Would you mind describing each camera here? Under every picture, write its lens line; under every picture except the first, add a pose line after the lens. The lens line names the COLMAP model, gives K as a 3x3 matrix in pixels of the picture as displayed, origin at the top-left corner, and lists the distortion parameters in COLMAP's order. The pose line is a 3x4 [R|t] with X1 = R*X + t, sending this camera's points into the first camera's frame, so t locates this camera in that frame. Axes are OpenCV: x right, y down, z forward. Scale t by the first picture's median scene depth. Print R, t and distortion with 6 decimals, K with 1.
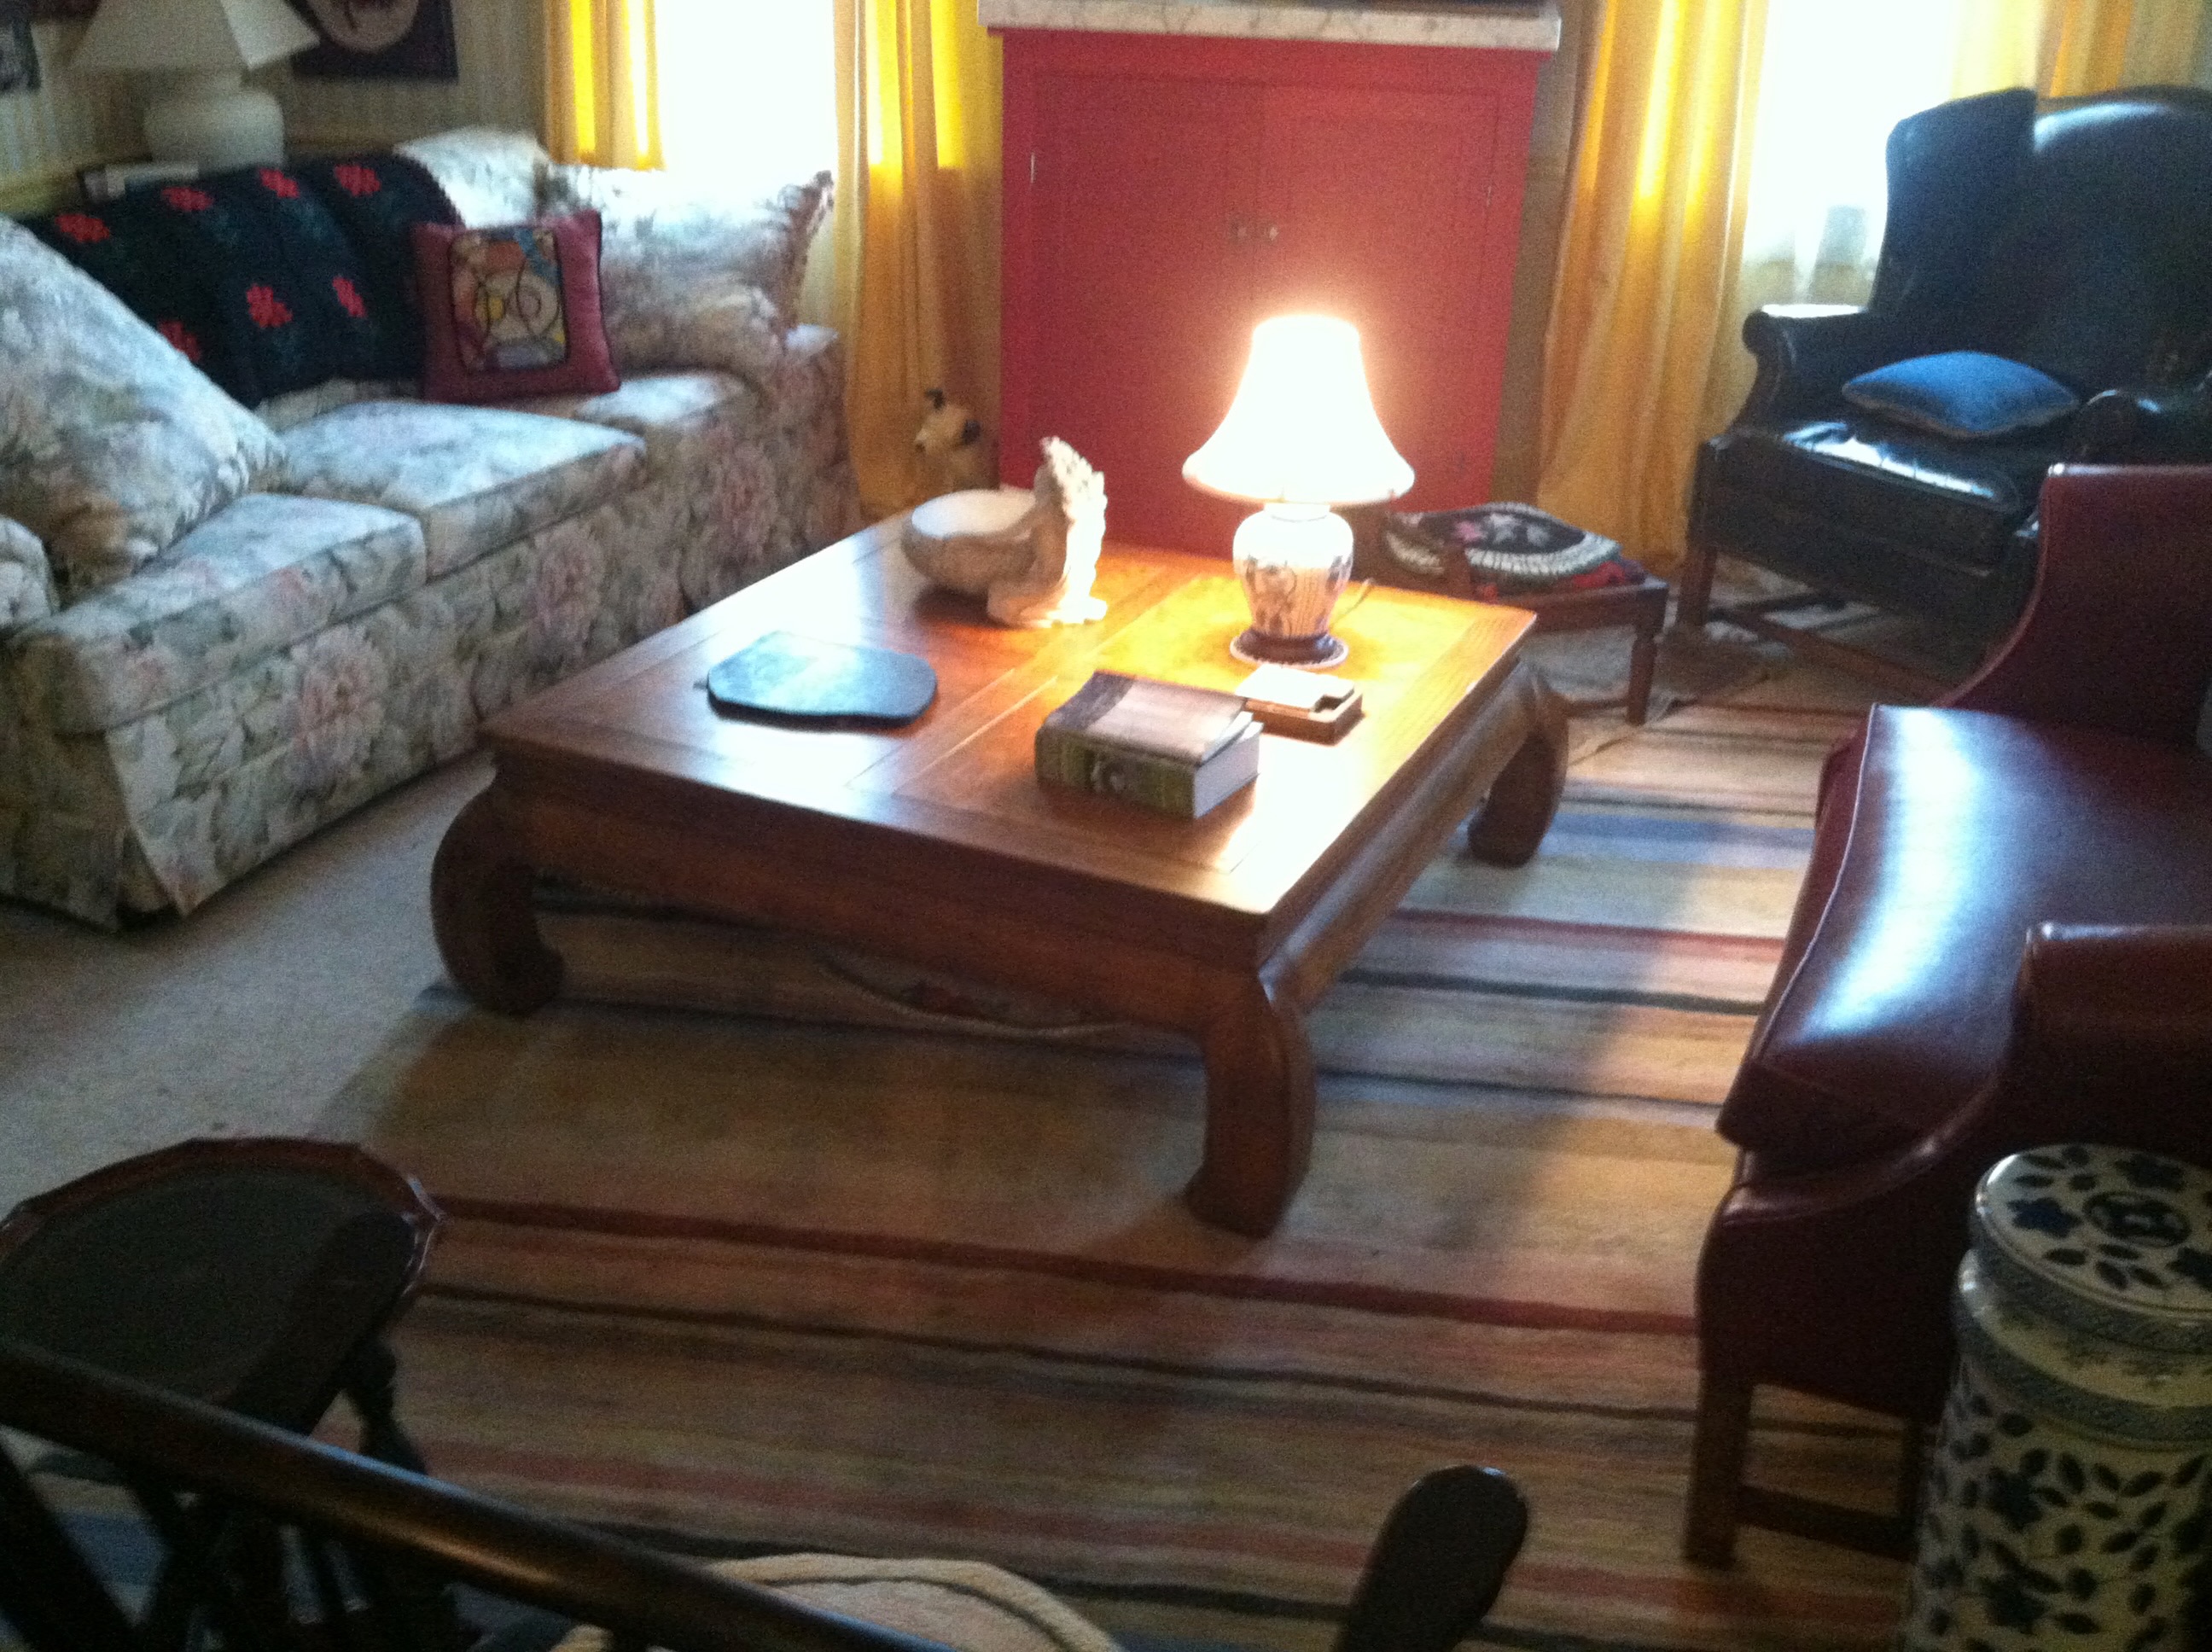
lens RADIAL K [[2121.1, 0, 1106.0], [0, 2121.1, 826.0], [0, 0, 1]] dist [0.100864, -0.370056]
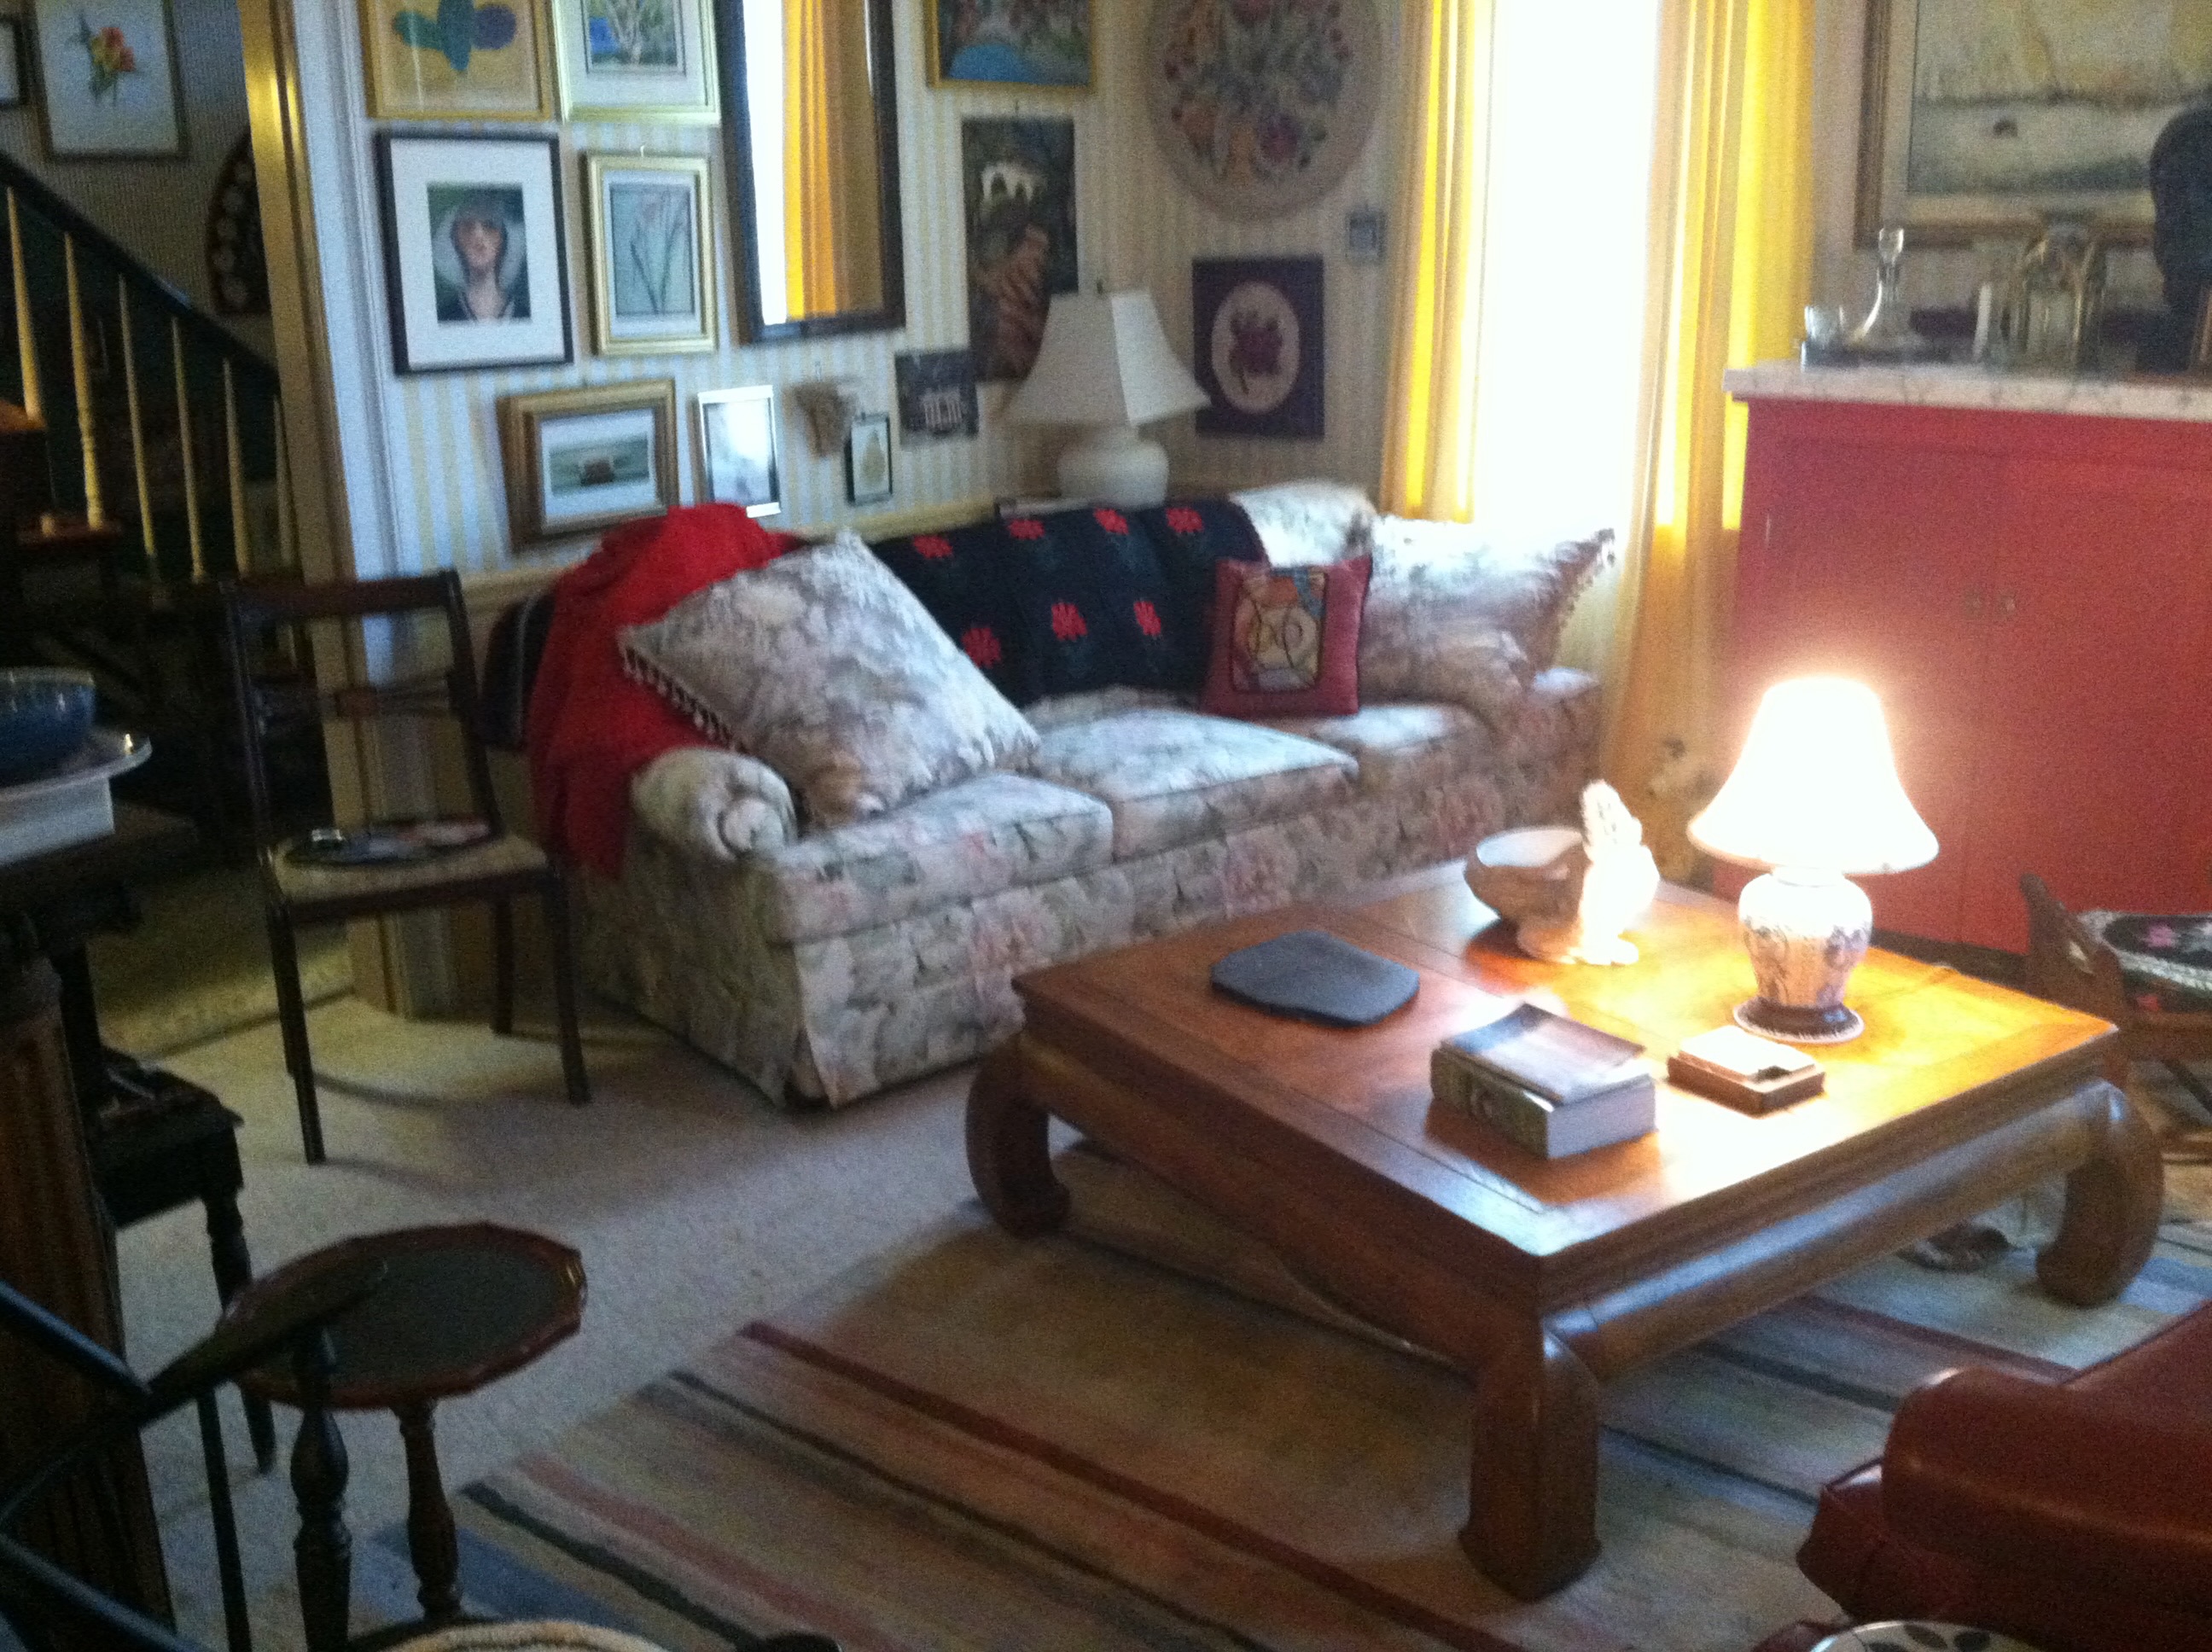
lens RADIAL K [[2129.5, 0, 1111.1], [0, 2129.5, 850.1], [0, 0, 1]] dist [0.074277, -0.280220]
pose [[0.862374, 0.107475, -0.494732, 0.251261], [-0.179894, 0.978486, -0.101011, -0.004898], [0.473233, 0.176108, 0.863155, 0.014351]]
